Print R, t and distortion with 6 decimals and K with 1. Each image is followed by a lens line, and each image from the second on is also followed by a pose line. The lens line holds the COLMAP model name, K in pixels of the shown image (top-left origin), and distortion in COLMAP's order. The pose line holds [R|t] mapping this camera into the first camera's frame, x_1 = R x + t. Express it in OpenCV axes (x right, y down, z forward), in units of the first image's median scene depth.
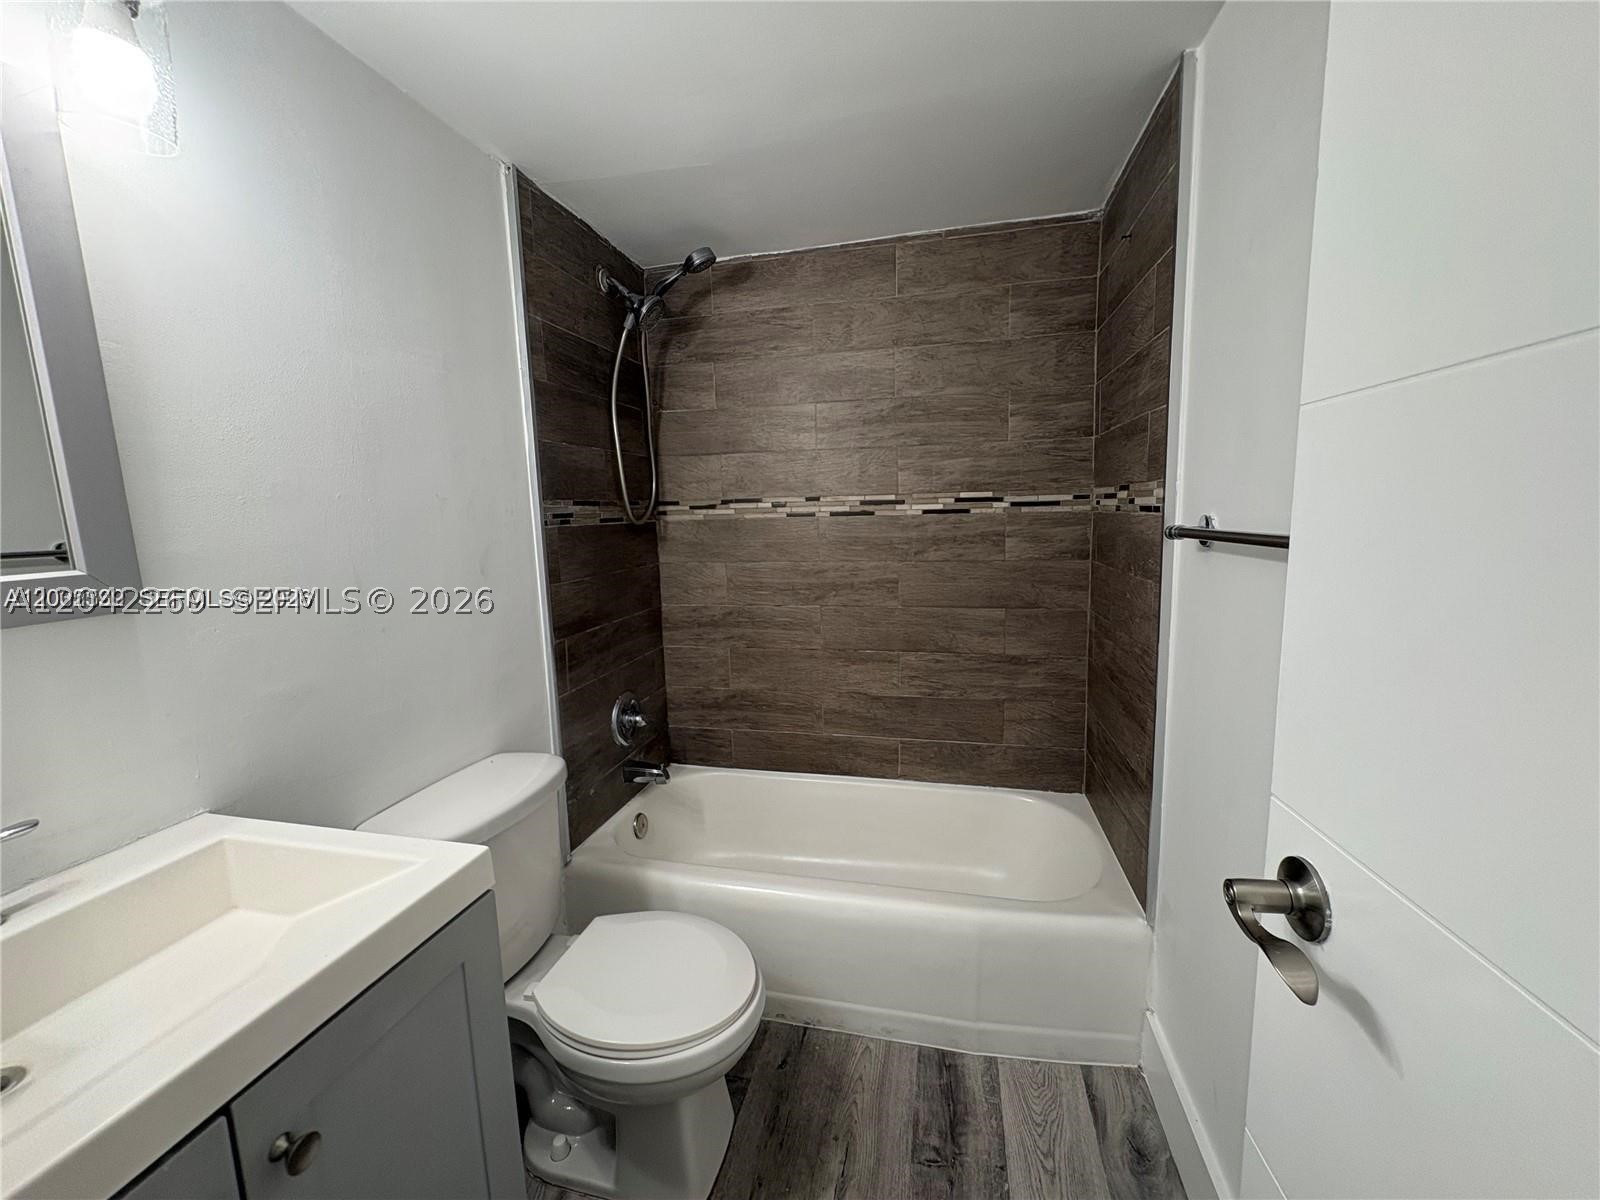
lens RADIAL K [[640.0, 0, 795.4], [0, 640.0, 601.4], [0, 0, 1]] dist [0.001423, -0.000845]
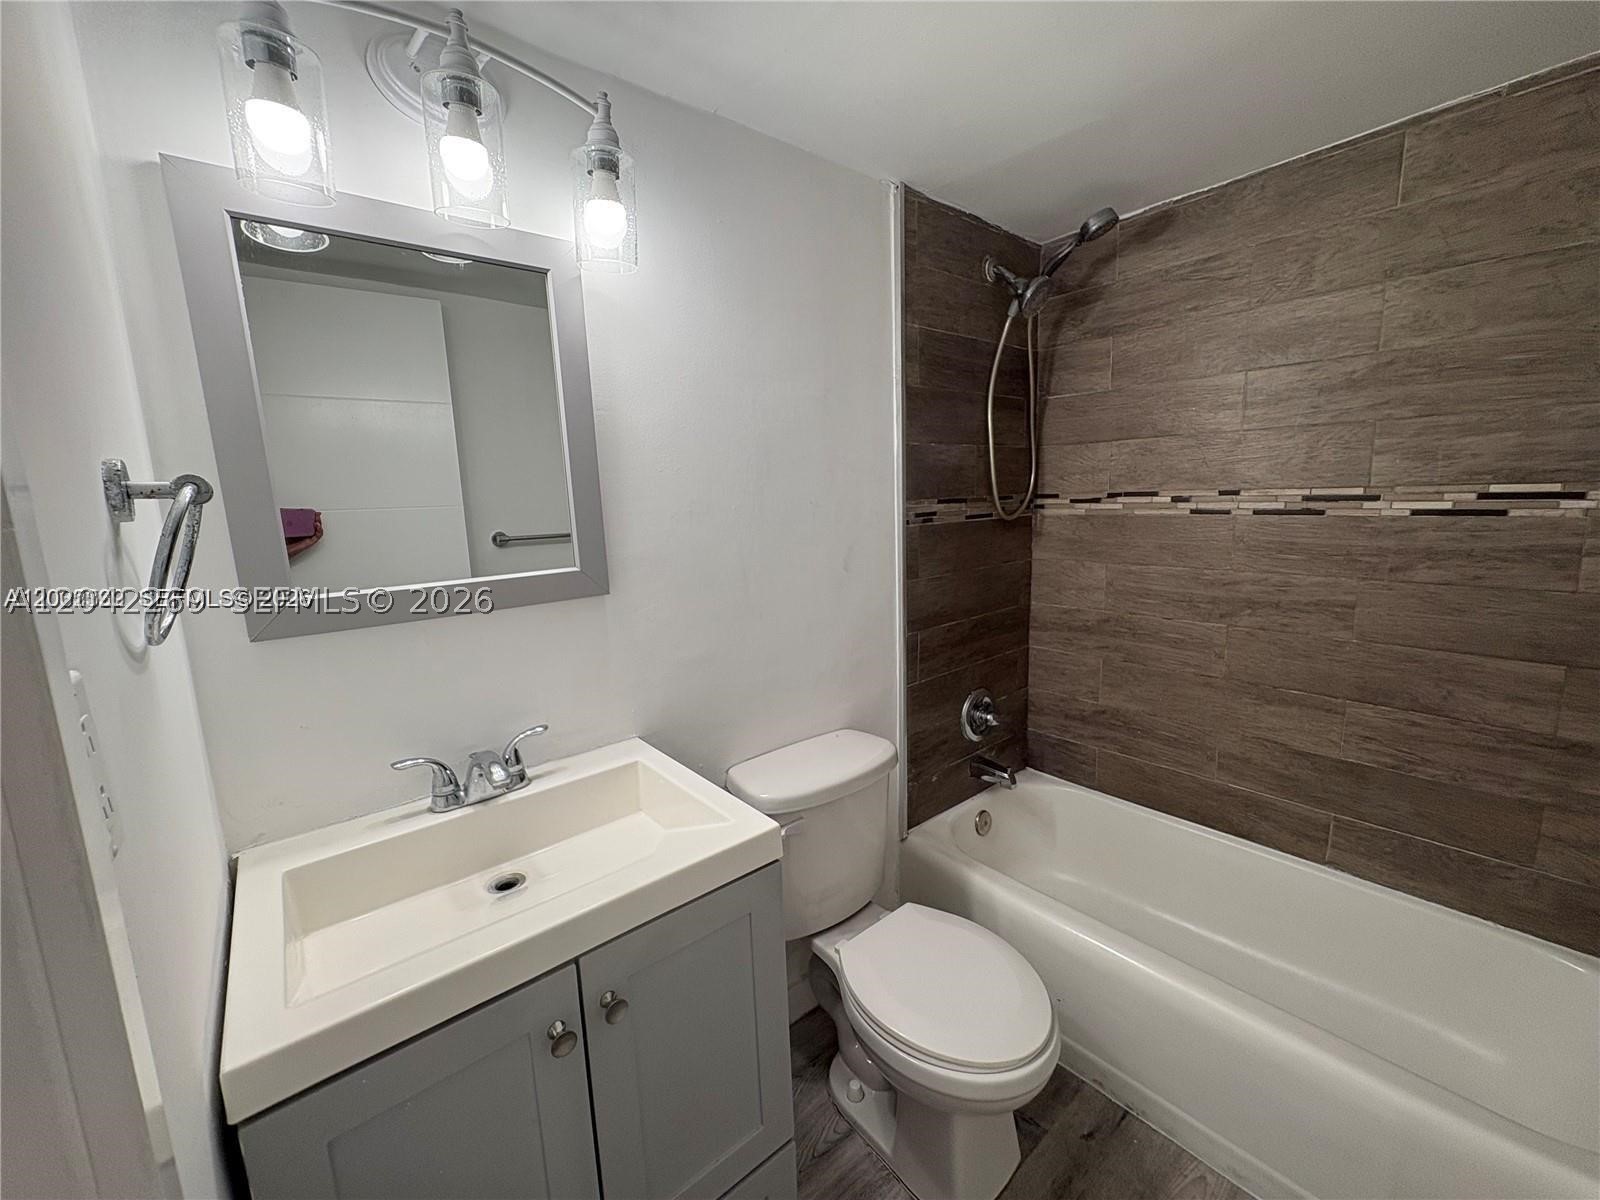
lens RADIAL K [[640.0, 0, 804.0], [0, 640.0, 597.6], [0, 0, 1]] dist [0.001423, -0.000845]
pose [[0.804206, 0.097642, -0.586276, 0.085436], [-0.071605, 0.995145, 0.067516, -0.047029], [0.590022, -0.012316, 0.807293, 0.036174]]
